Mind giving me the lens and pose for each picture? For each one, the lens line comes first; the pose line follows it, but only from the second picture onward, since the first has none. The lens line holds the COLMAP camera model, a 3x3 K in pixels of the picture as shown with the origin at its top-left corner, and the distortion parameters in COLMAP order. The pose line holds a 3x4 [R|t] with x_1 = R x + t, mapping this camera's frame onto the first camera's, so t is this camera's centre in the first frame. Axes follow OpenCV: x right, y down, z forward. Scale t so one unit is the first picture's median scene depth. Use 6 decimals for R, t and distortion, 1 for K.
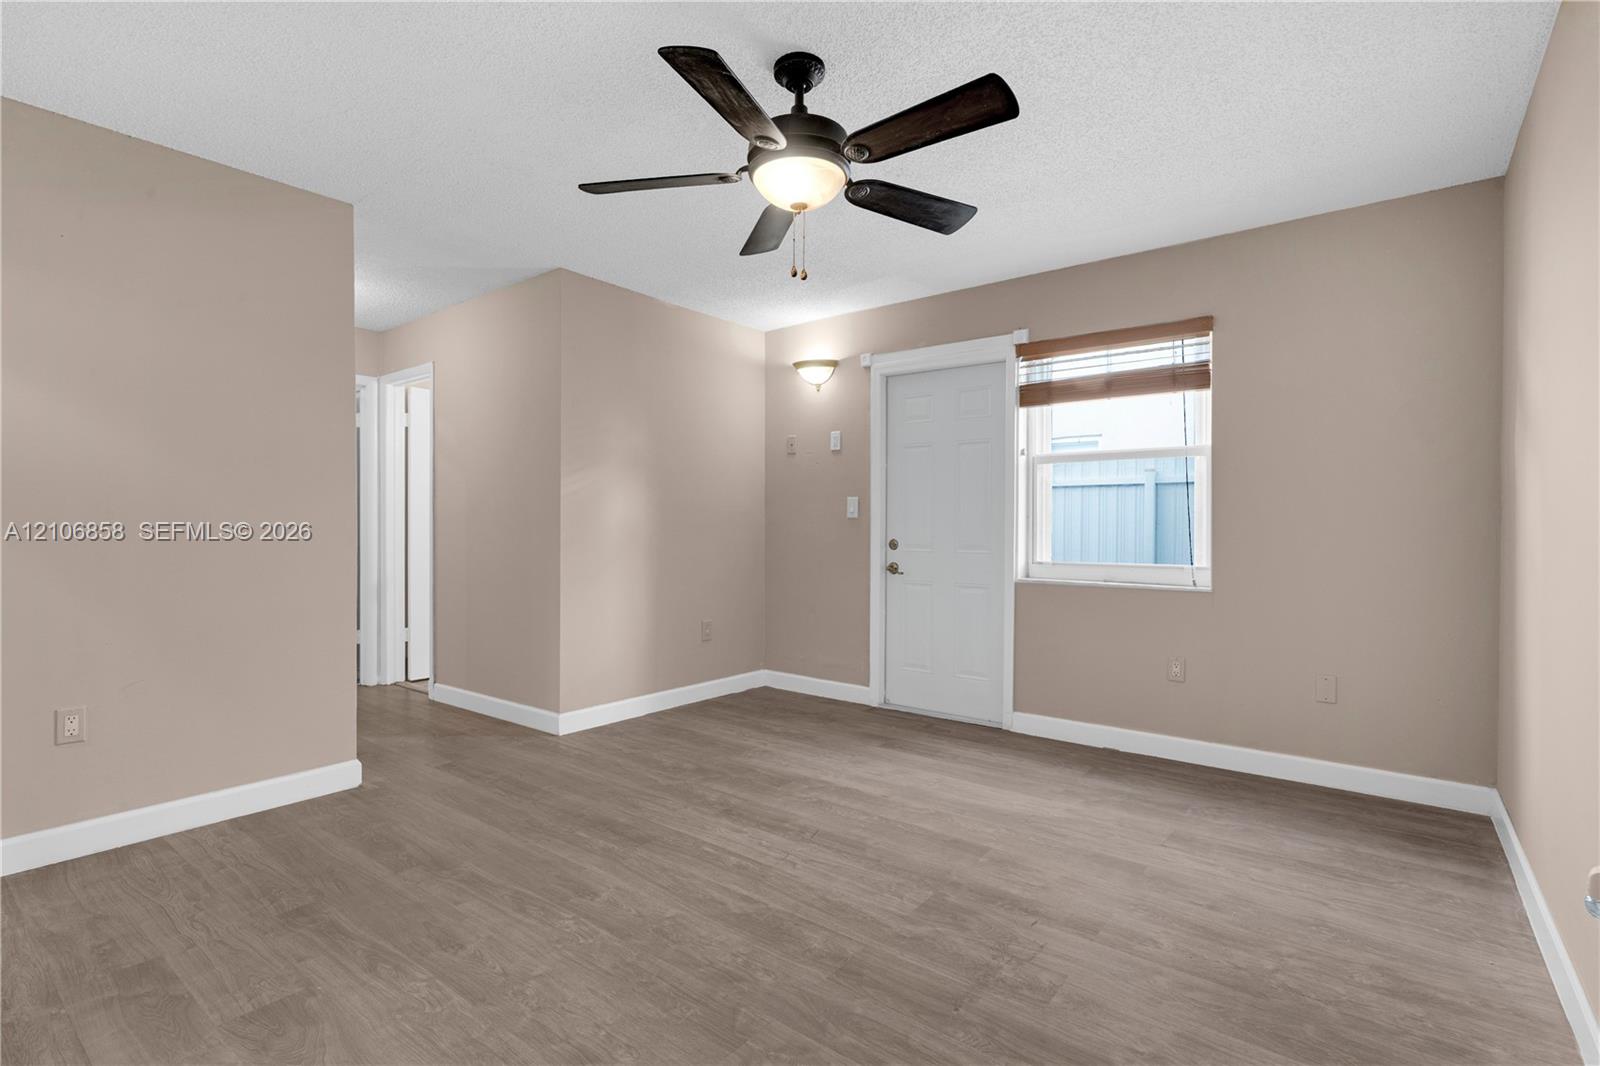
lens RADIAL K [[770.0, 0, 796.2], [0, 770.0, 529.6], [0, 0, 1]] dist [-0.003603, 0.000520]
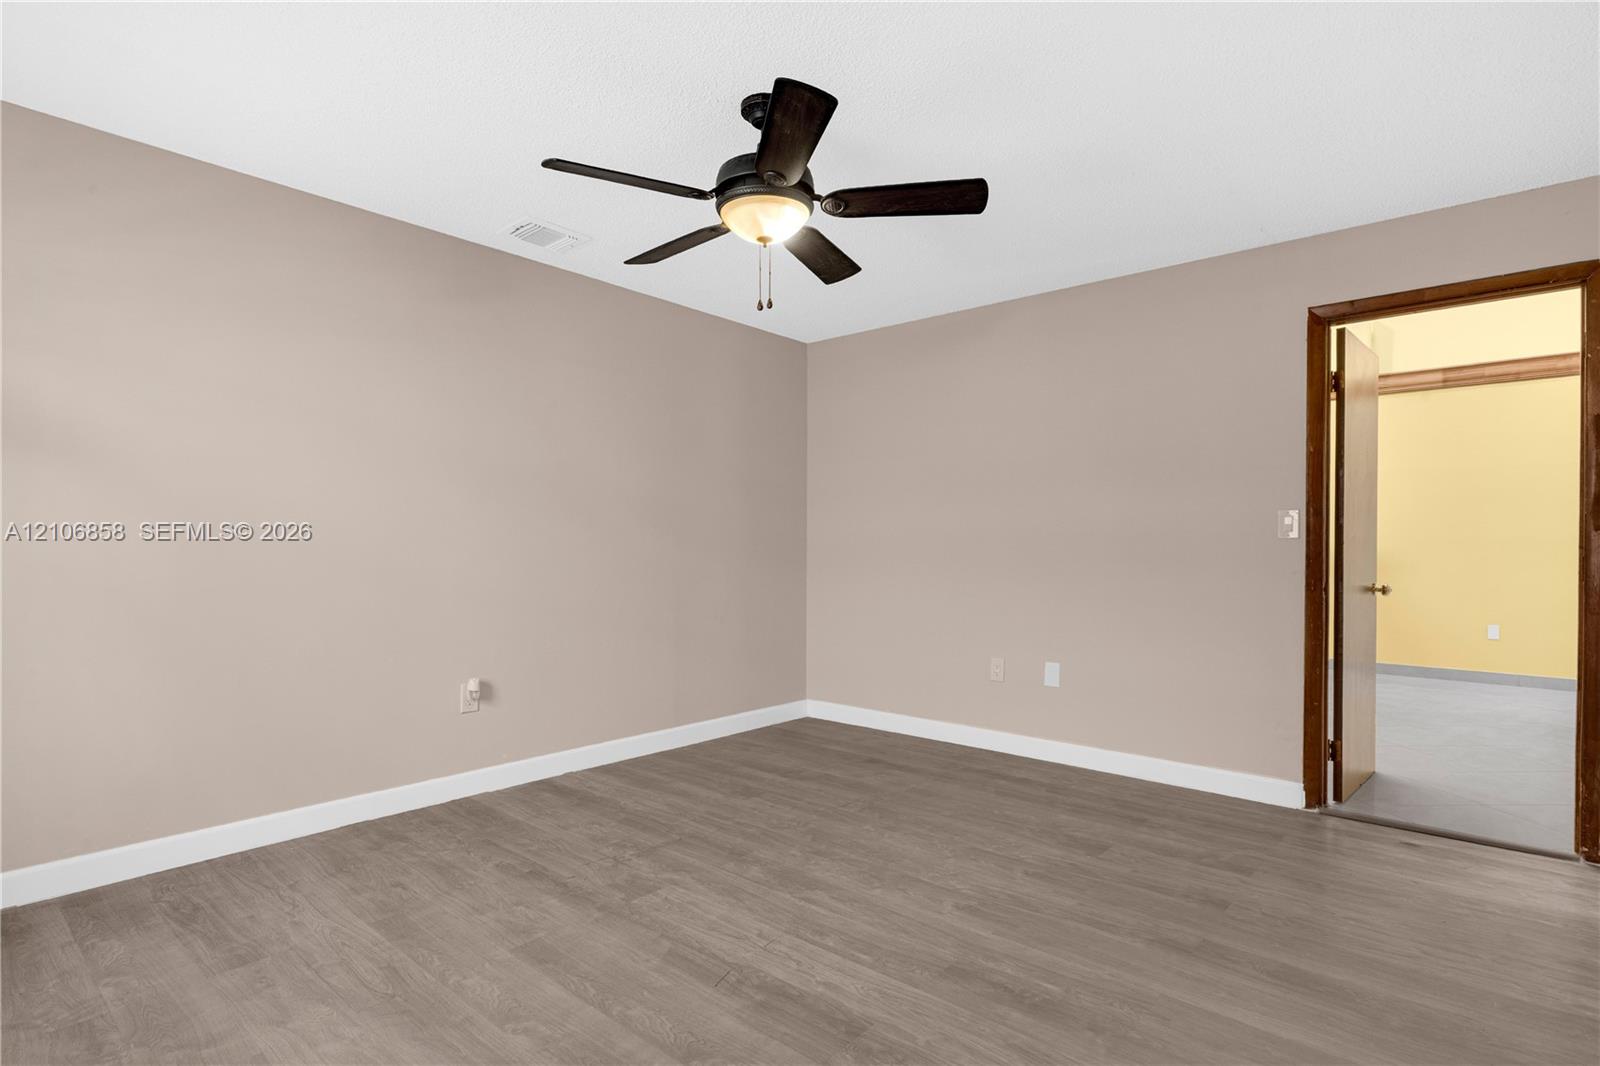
lens RADIAL K [[795.7, 0, 791.0], [0, 795.7, 546.2], [0, 0, 1]] dist [0.005223, 0.000413]
pose [[-0.998452, -0.007167, 0.055153, -0.080875], [-0.007149, 0.999974, 0.000519, -0.008602], [-0.055156, 0.000123, -0.998478, 1.811084]]
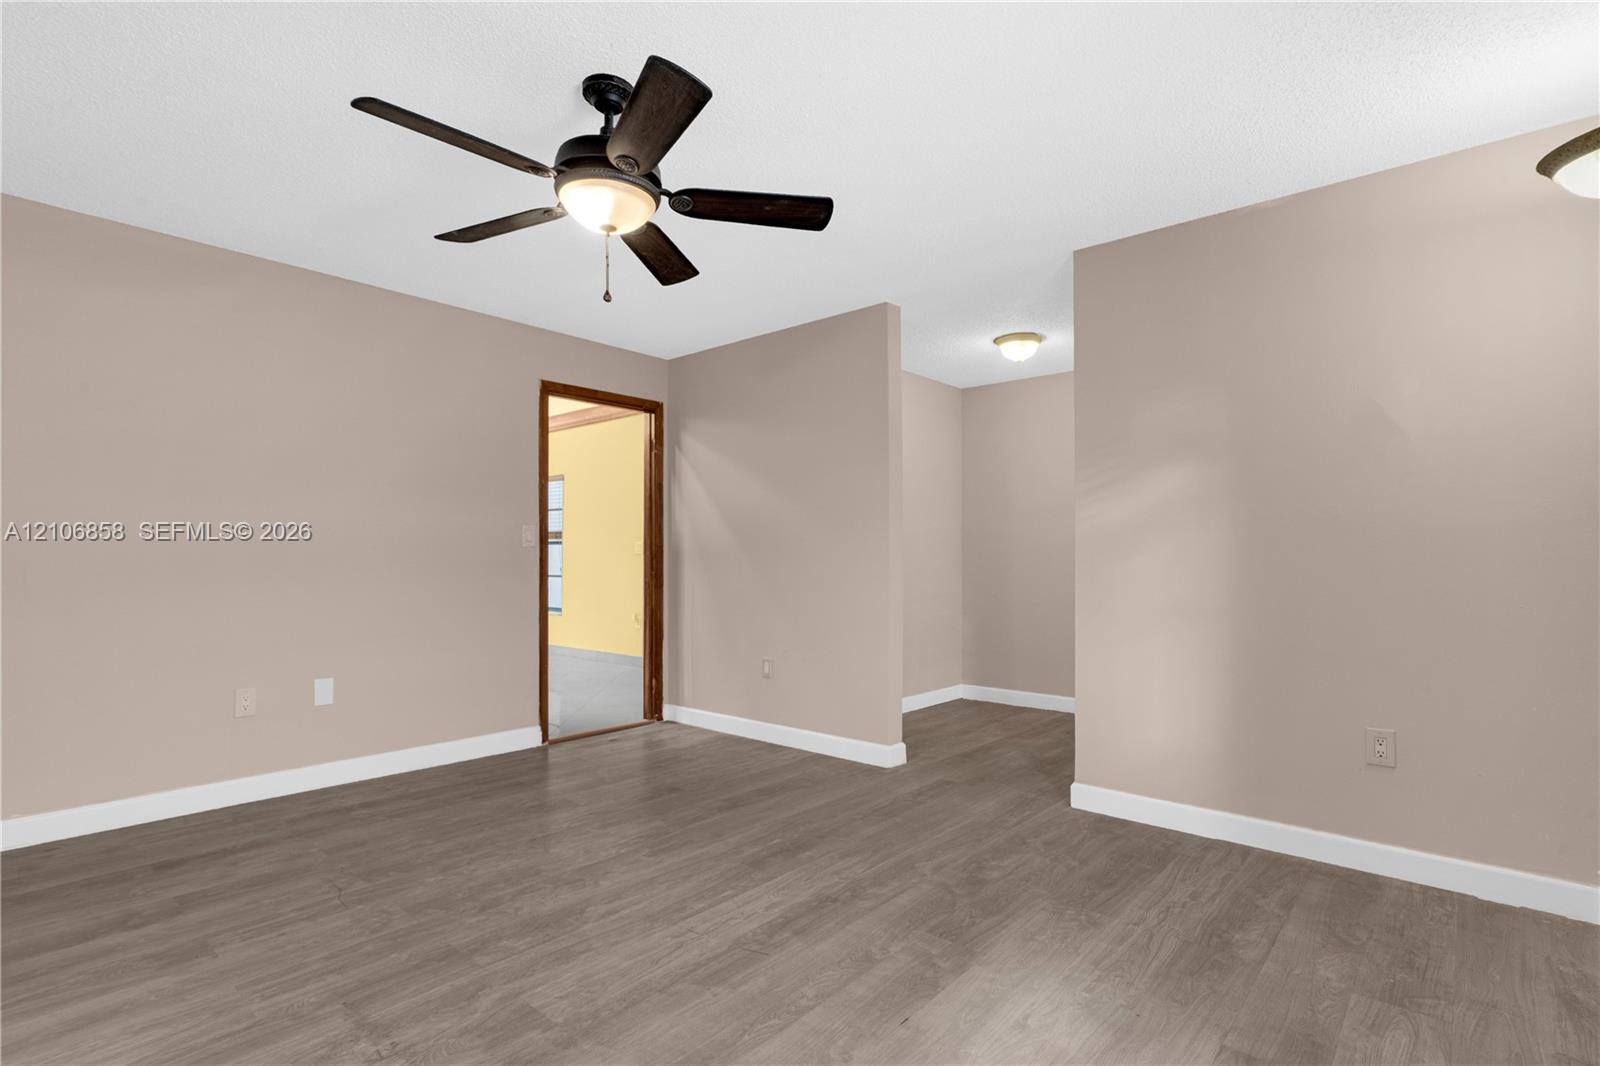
lens RADIAL K [[767.6, 0, 788.5], [0, 767.6, 531.8], [0, 0, 1]] dist [-0.000891, 0.000630]
pose [[-0.065194, -0.038490, -0.997130, 0.844107], [-0.005093, 0.999256, -0.038239, 0.001816], [0.997860, 0.002586, -0.065341, 1.128118]]
